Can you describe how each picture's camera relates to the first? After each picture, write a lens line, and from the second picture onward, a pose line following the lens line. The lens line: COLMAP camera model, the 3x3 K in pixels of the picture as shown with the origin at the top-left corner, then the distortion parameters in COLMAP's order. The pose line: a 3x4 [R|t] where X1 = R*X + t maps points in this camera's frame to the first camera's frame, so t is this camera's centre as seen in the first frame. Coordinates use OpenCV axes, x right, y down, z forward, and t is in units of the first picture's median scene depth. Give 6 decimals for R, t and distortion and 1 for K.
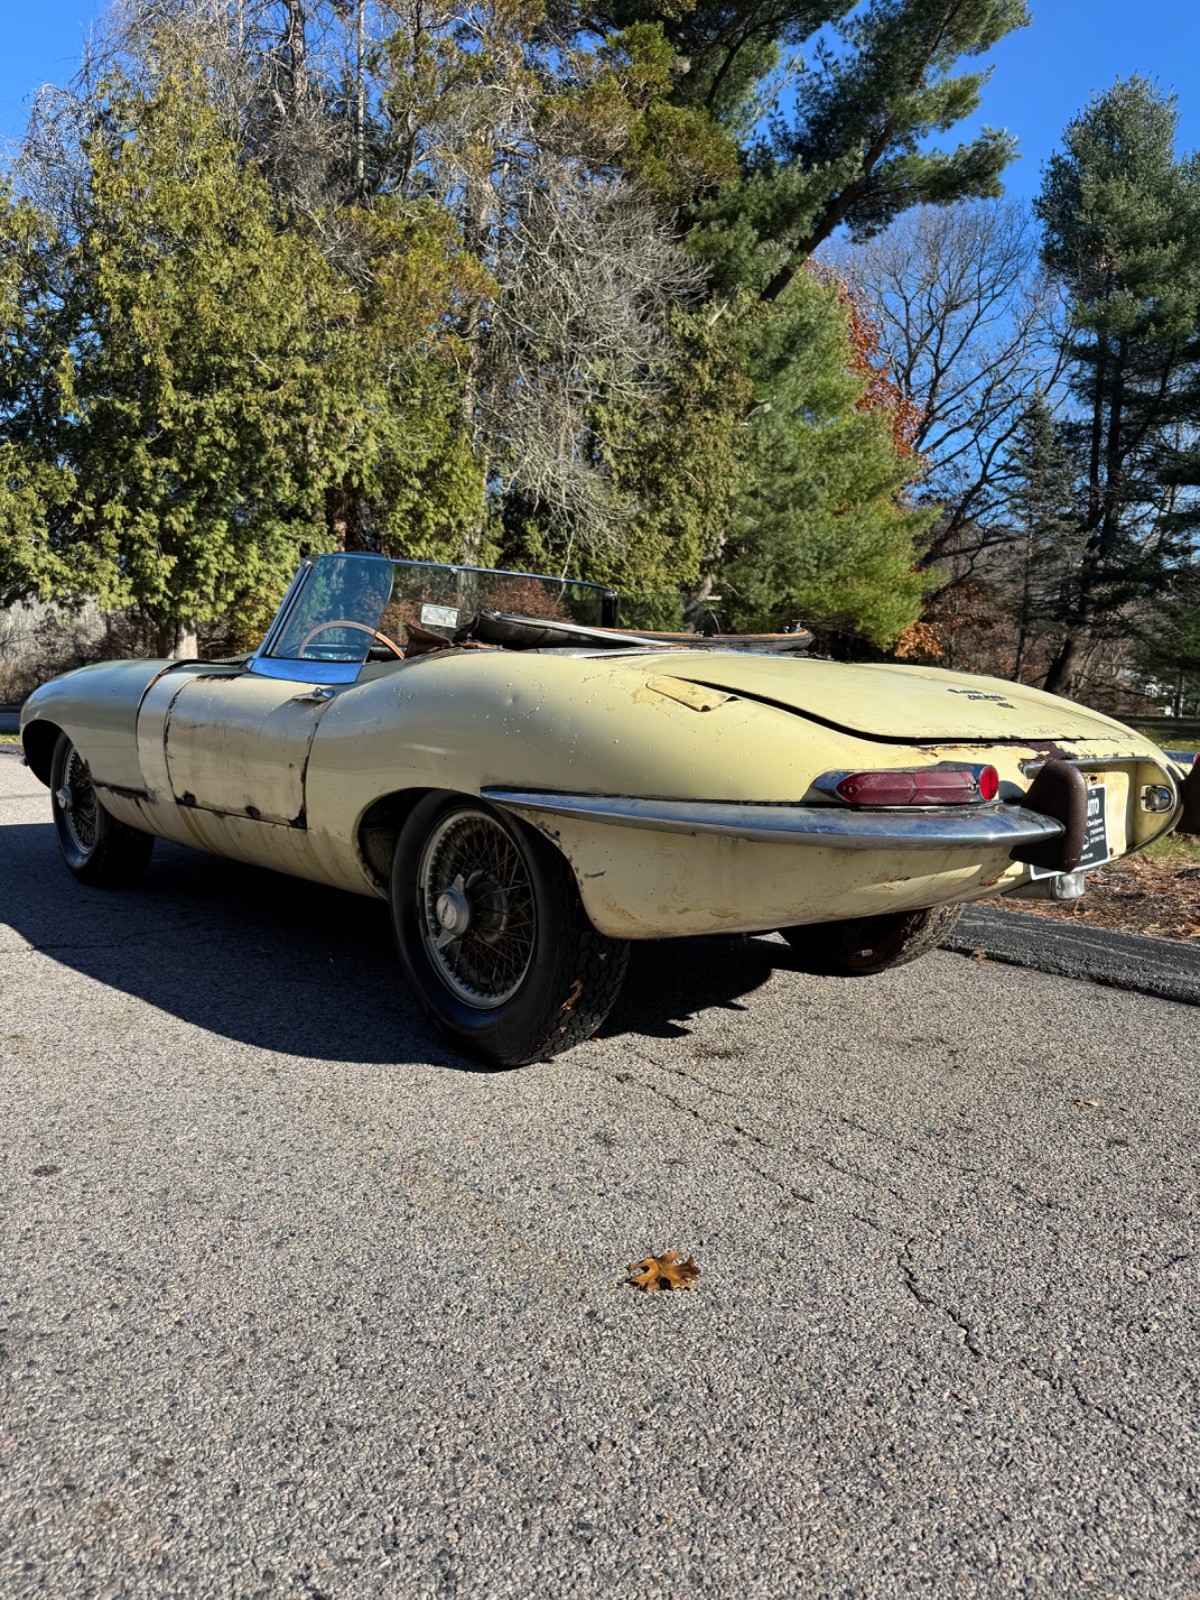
lens RADIAL K [[1147.4, 0, 600.0], [0, 1147.4, 800.0], [0, 0, 1]] dist [0.138051, -0.278600]
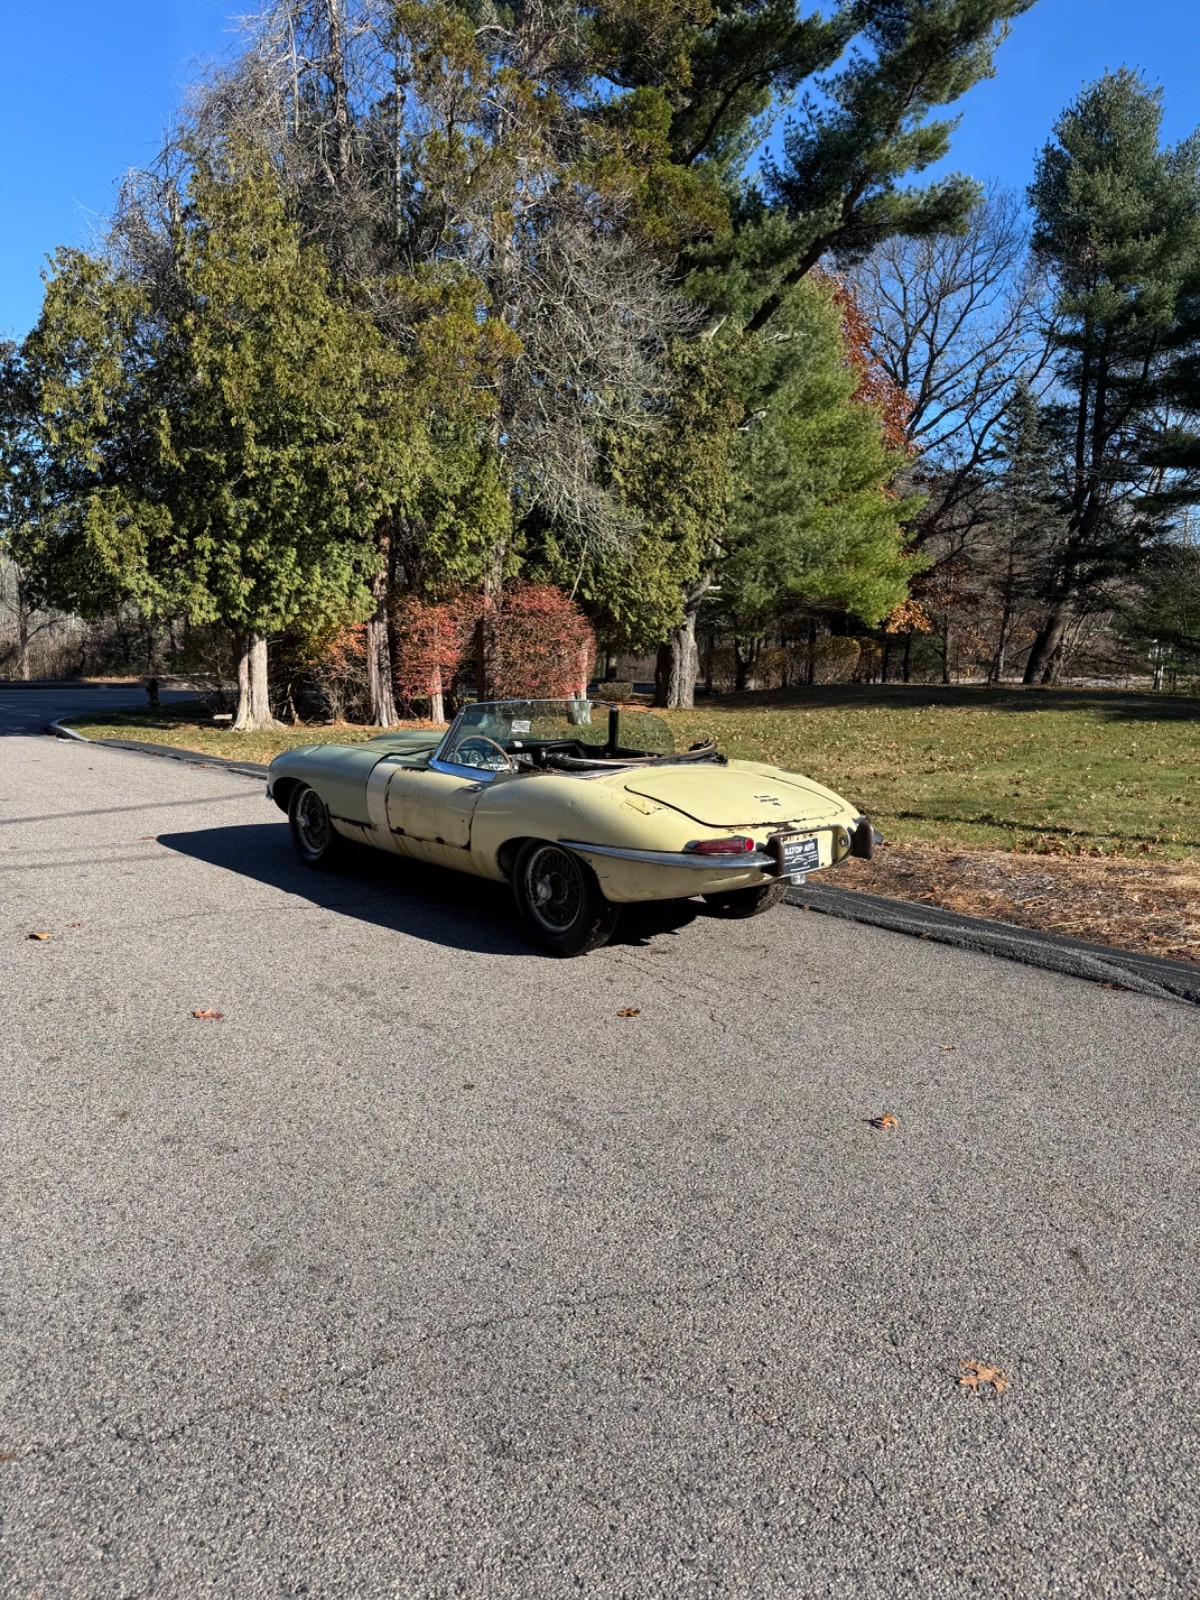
lens RADIAL K [[1147.4, 0, 600.0], [0, 1147.4, 800.0], [0, 0, 1]] dist [0.138051, -0.278600]
pose [[0.999930, -0.004796, -0.010789, 0.001287], [0.005189, 0.999312, 0.036710, -0.022067], [0.010606, -0.036763, 0.999268, -0.170351]]
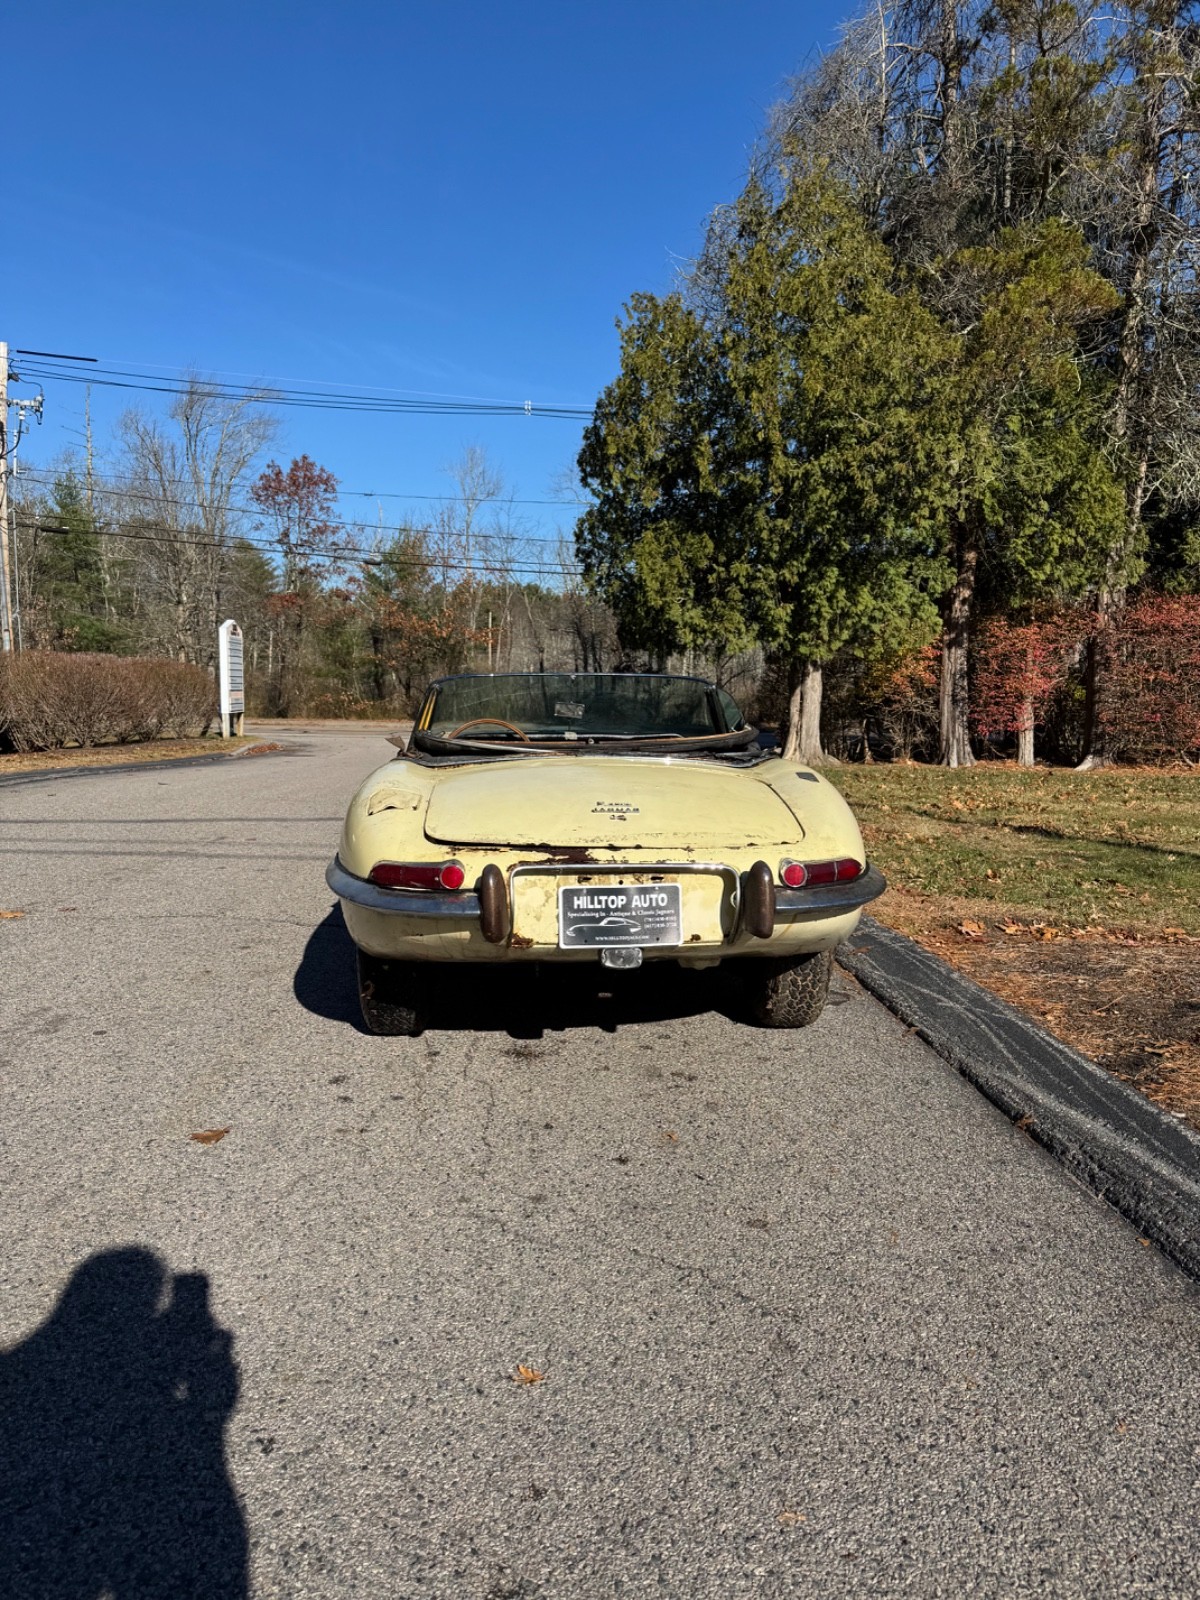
lens RADIAL K [[1147.4, 0, 600.0], [0, 1147.4, 800.0], [0, 0, 1]] dist [0.138051, -0.278600]
pose [[0.798029, 0.039402, -0.601329, 0.147406], [-0.047264, 0.998879, 0.002727, -0.012377], [0.600763, 0.026245, 0.798997, 0.001621]]
